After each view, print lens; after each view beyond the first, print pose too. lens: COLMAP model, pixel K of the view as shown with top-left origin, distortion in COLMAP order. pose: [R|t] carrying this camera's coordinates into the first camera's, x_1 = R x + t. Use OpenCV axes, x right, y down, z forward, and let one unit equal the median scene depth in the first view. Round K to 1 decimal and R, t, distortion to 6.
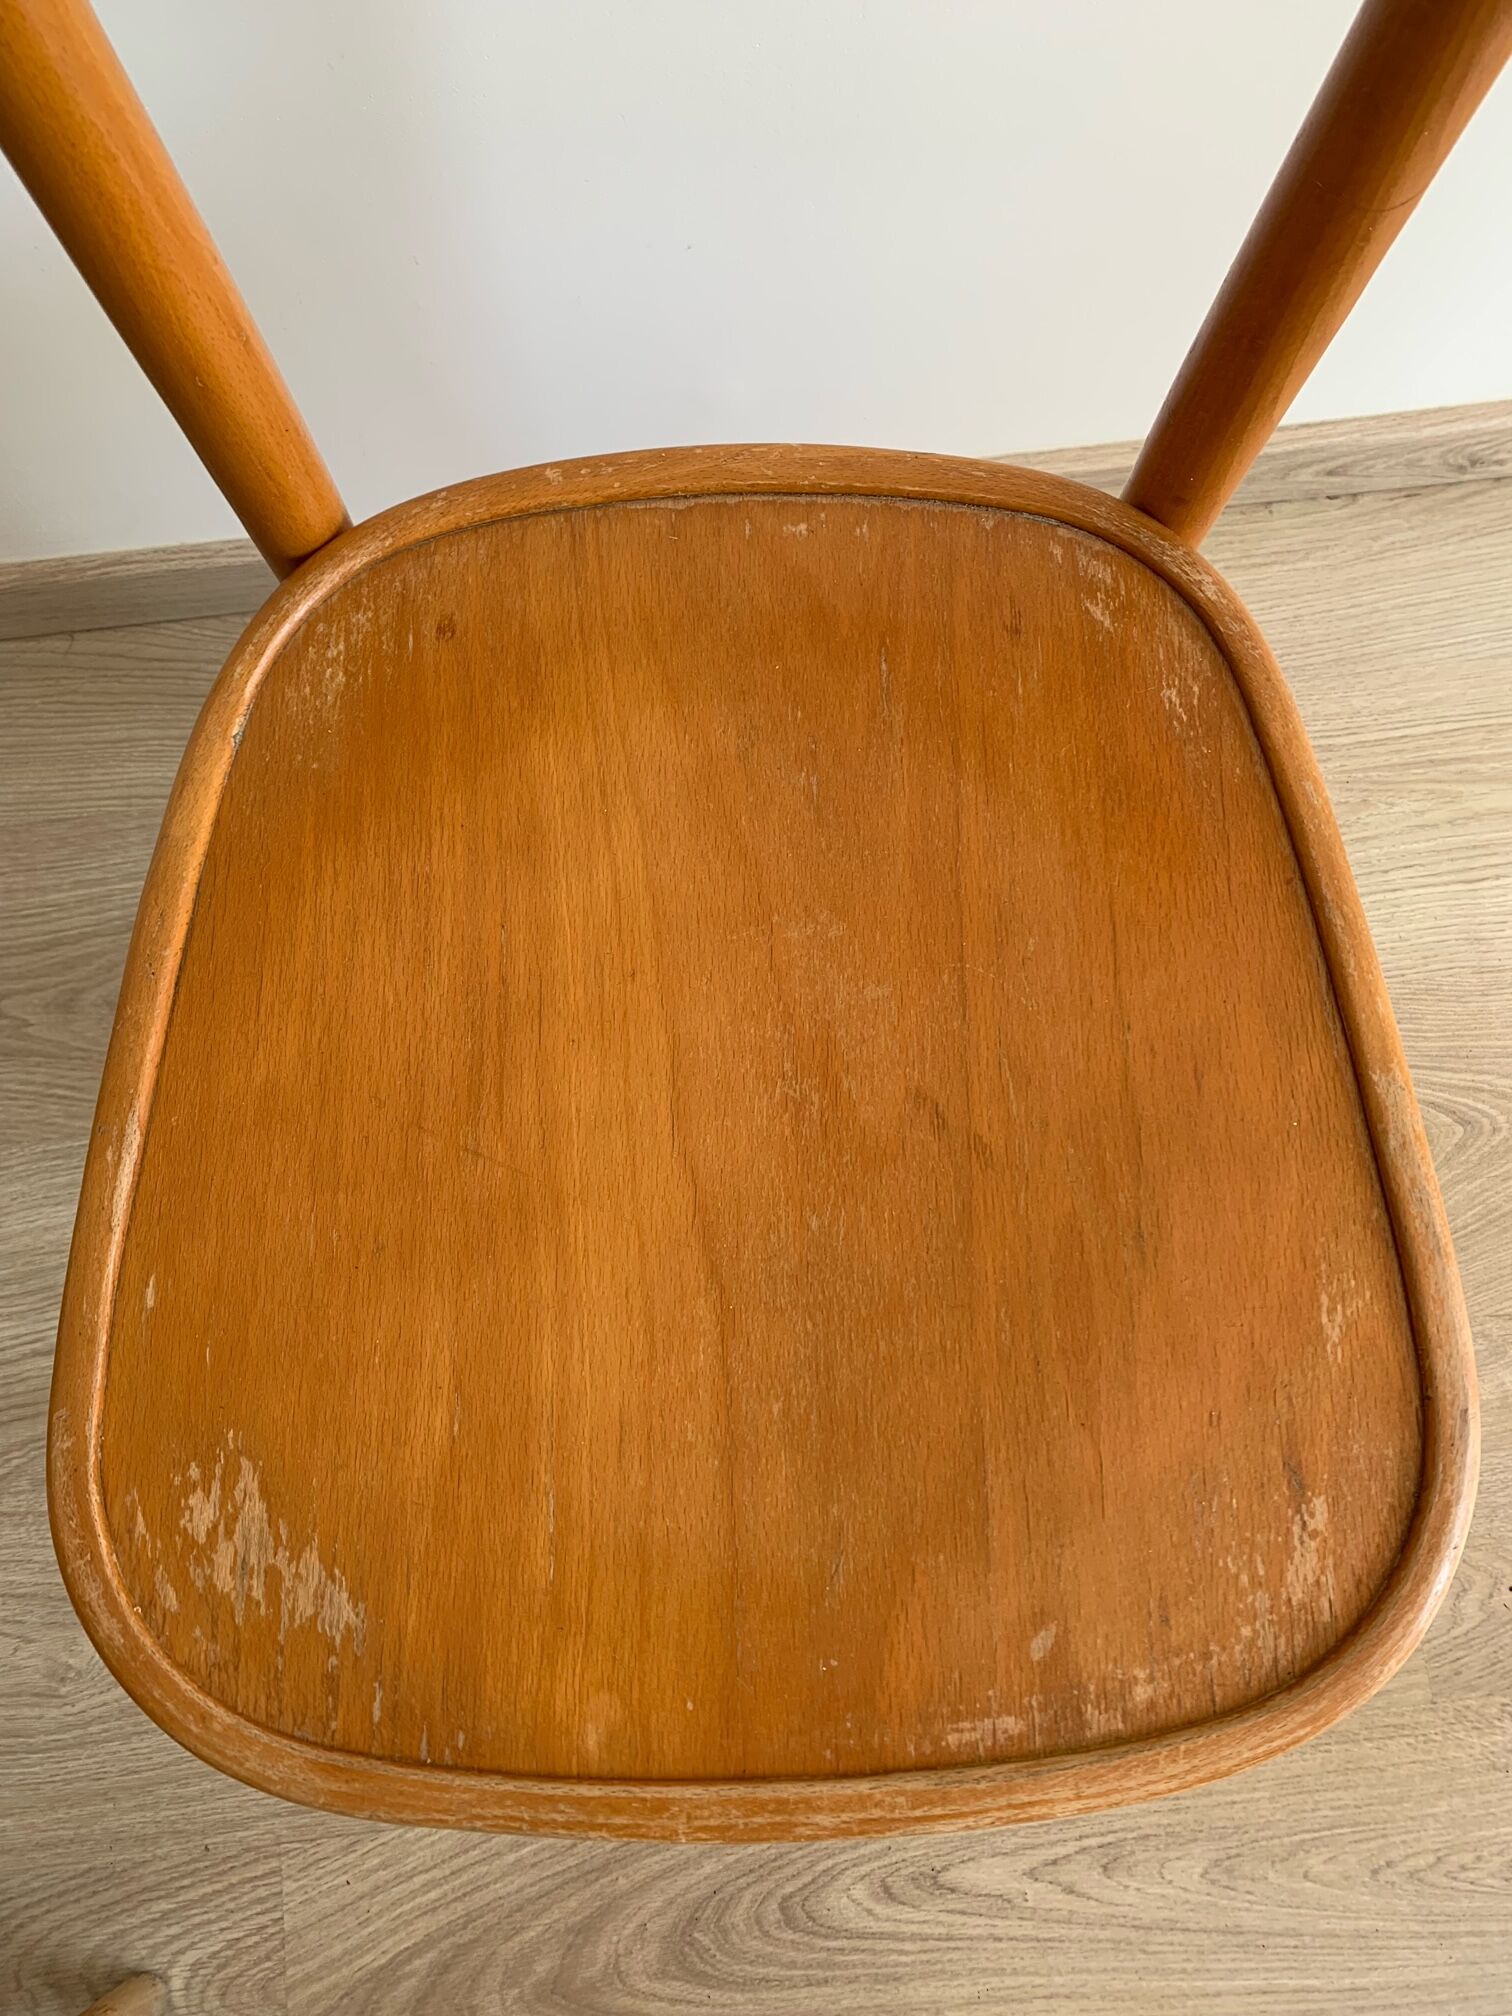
lens RADIAL K [[1583.1, 0, 782.2], [0, 1583.1, 1019.2], [0, 0, 1]] dist [0.005168, -0.001000]
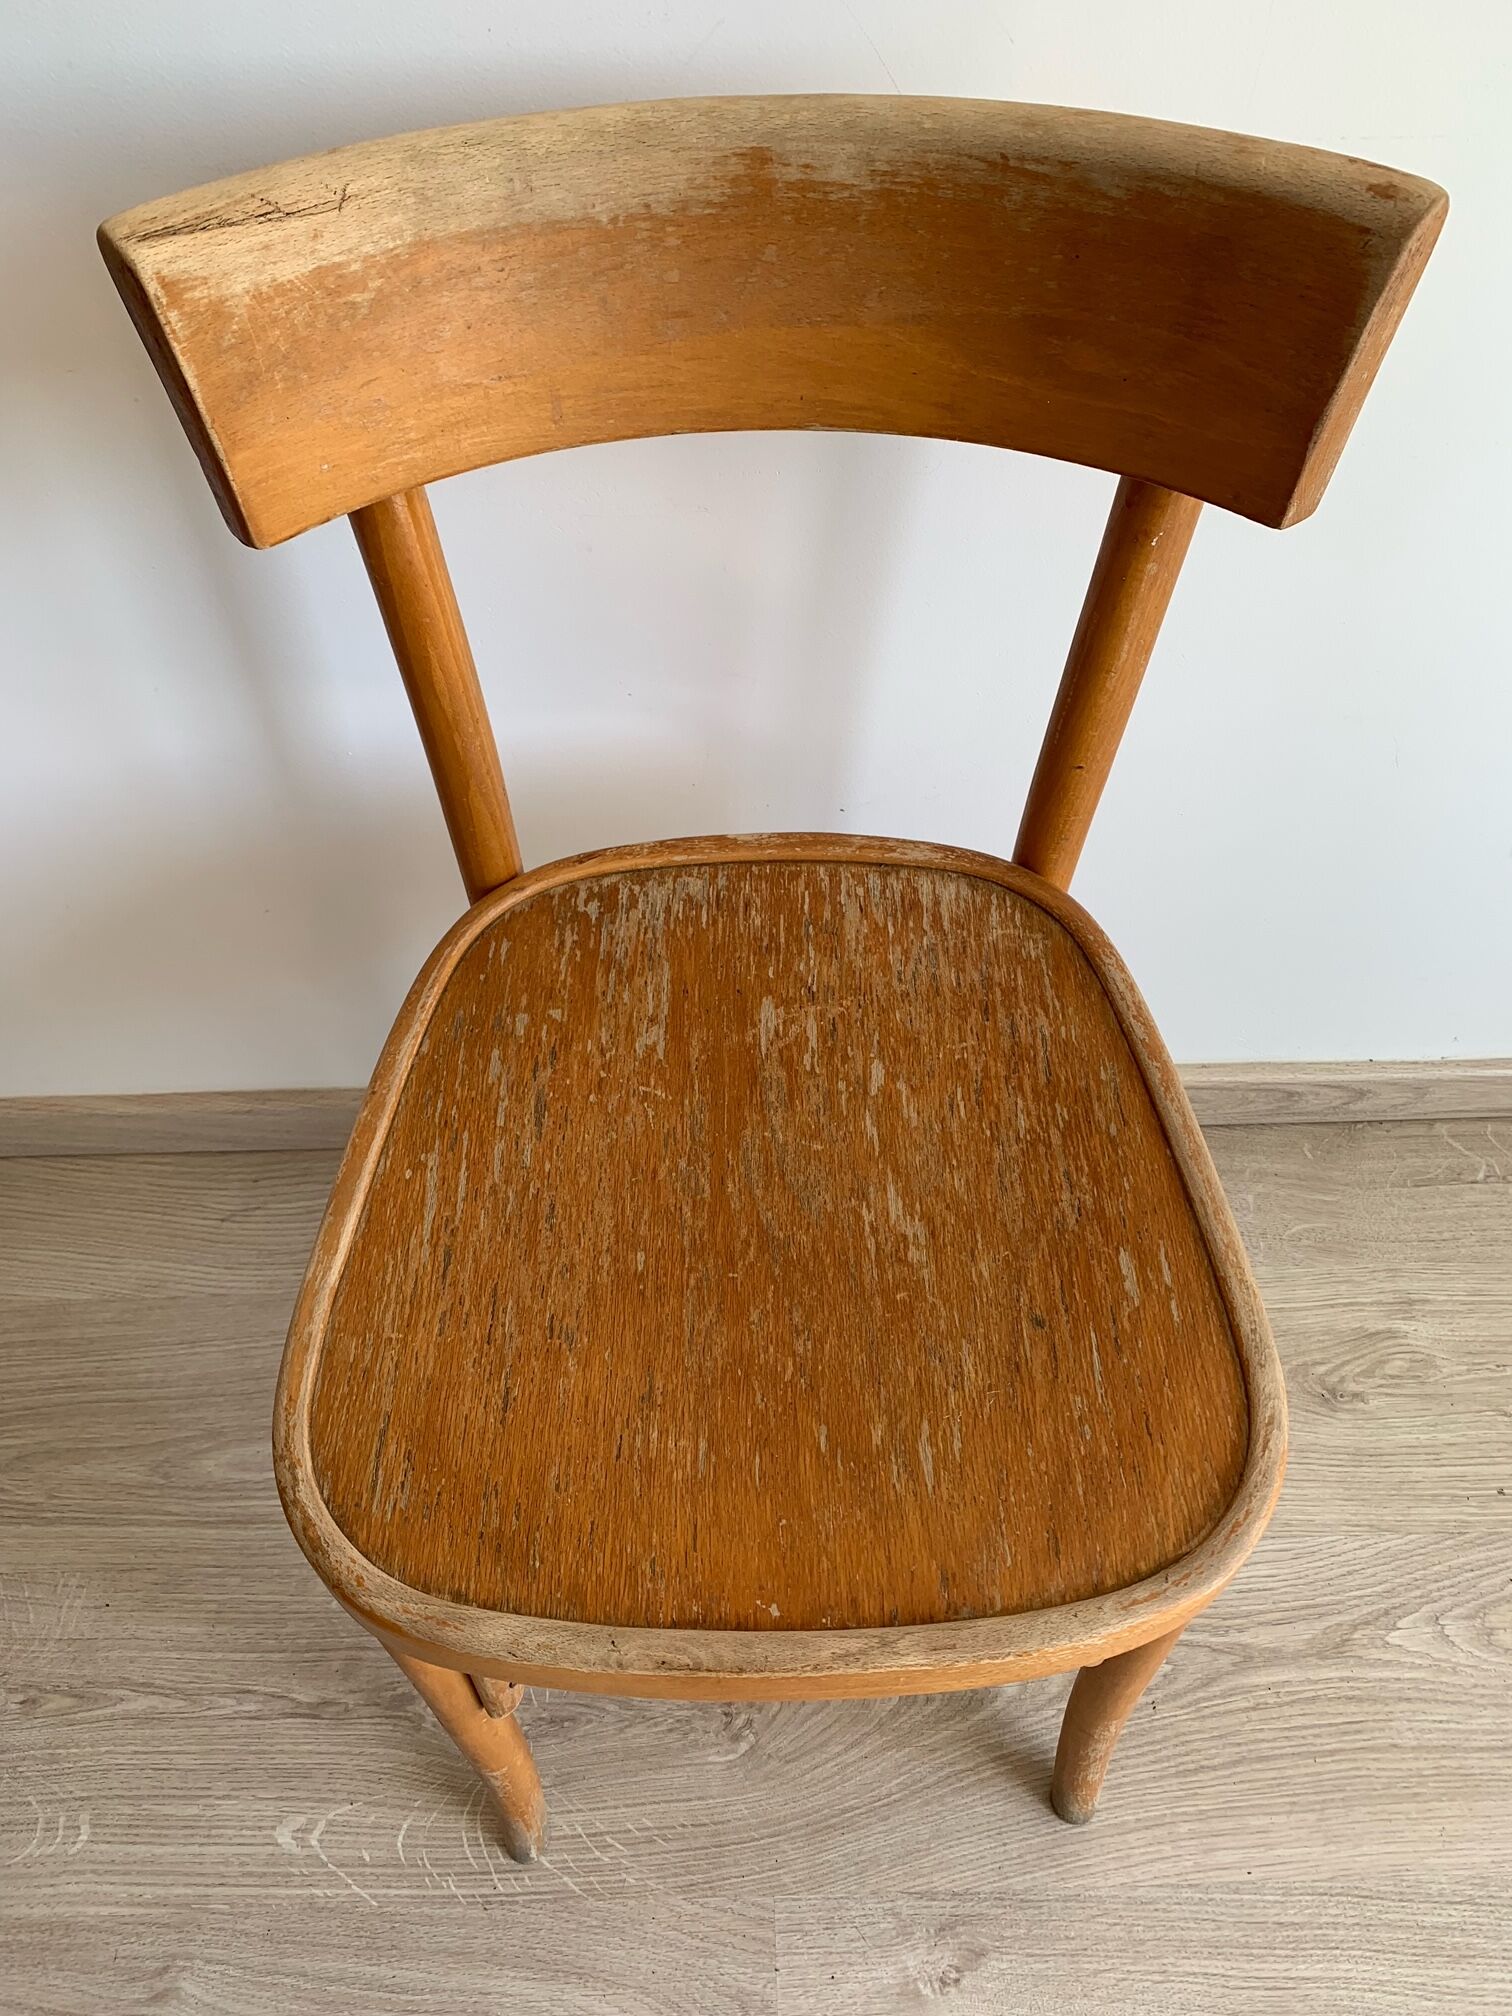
lens RADIAL K [[1583.1, 0, 765.5], [0, 1583.1, 993.8], [0, 0, 1]] dist [0.005168, -0.001000]
pose [[0.995491, 0.068668, -0.065444, 0.415332], [-0.089391, 0.909939, -0.404994, 0.087522], [0.031740, 0.409018, 0.911974, -0.194990]]
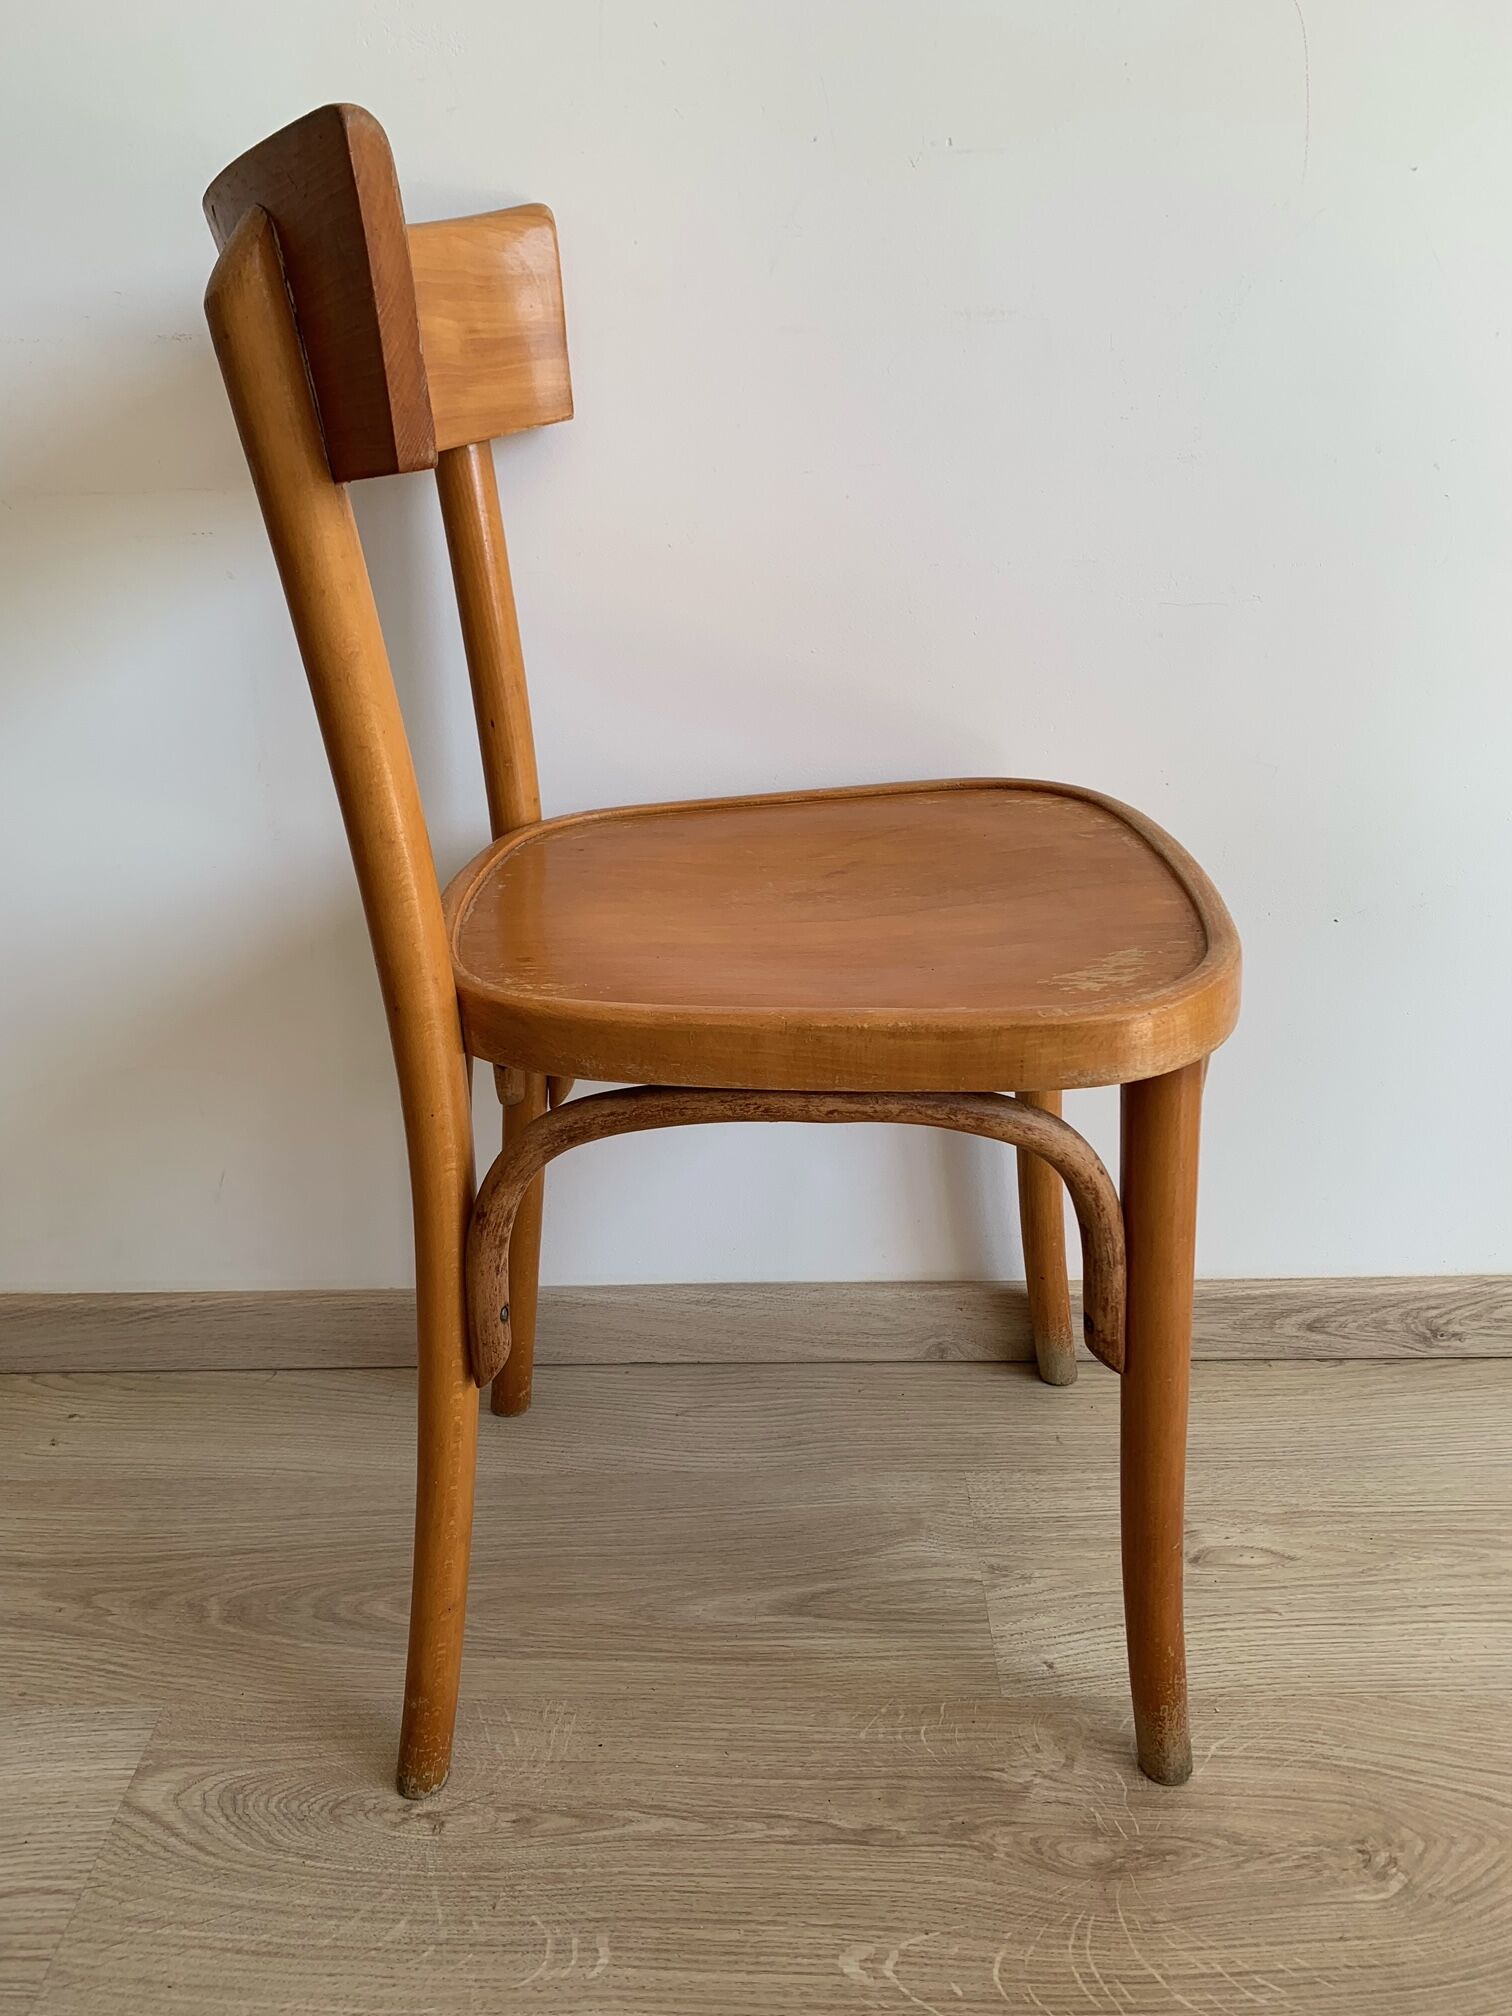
lens RADIAL K [[1583.1, 0, 747.4], [0, 1583.1, 982.6], [0, 0, 1]] dist [0.005168, -0.001000]
pose [[0.990277, 0.029656, -0.135908, 0.088310], [-0.128454, 0.569899, -0.811612, 0.637393], [0.053385, 0.821180, 0.568167, 0.080880]]
